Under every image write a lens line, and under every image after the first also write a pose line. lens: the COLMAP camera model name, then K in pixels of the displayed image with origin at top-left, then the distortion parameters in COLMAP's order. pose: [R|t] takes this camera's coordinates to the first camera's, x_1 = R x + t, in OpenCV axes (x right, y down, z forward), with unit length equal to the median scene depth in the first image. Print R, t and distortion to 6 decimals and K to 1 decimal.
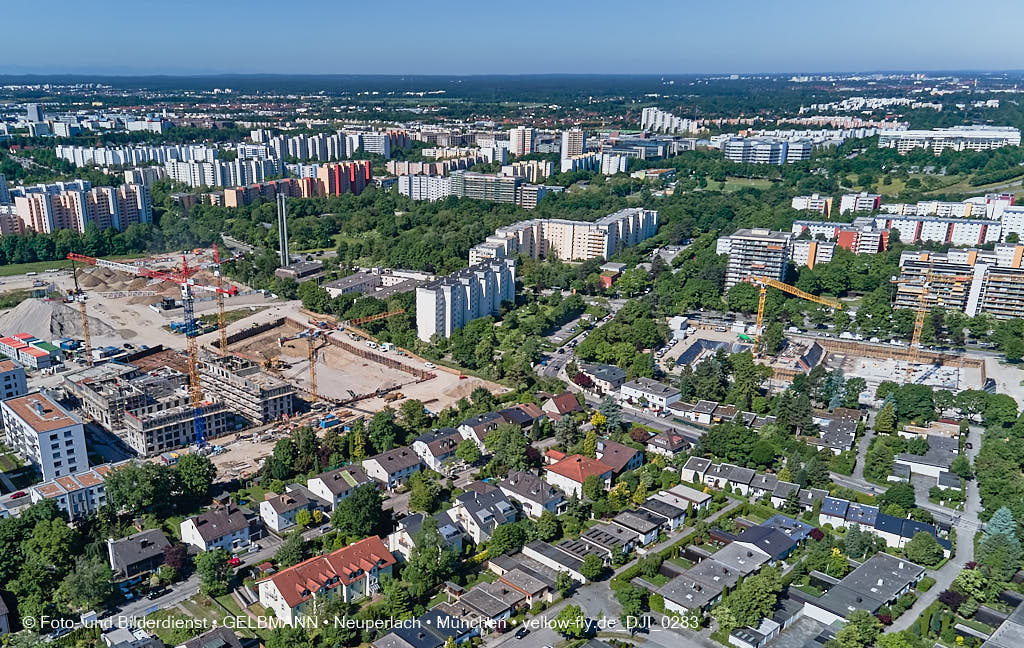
lens RADIAL K [[881.8, 0, 407.4], [0, 881.8, 394.2], [0, 0, 1]] dist [0.035172, -0.004364]
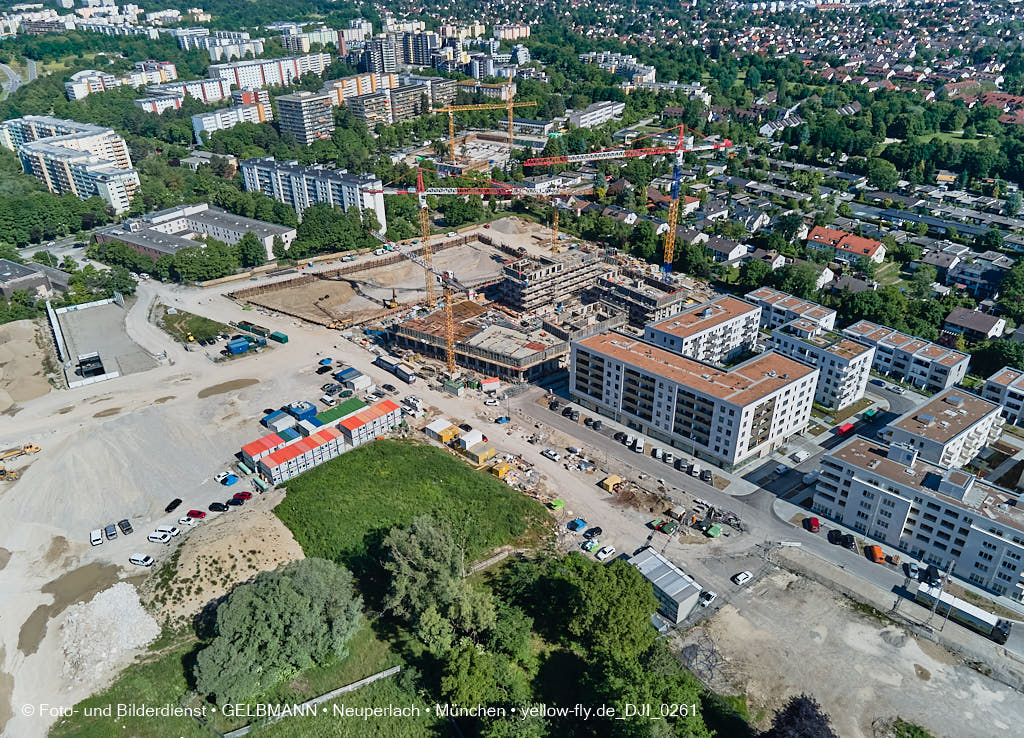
lens RADIAL K [[737.8, 0, 516.9], [0, 737.8, 376.7], [0, 0, 1]] dist [0.034397, 0.007587]
pose [[0.028007, -0.487976, 0.872408, -0.612206], [0.347060, 0.823206, 0.449313, -0.192936], [-0.937425, 0.290194, 0.192412, 0.551274]]
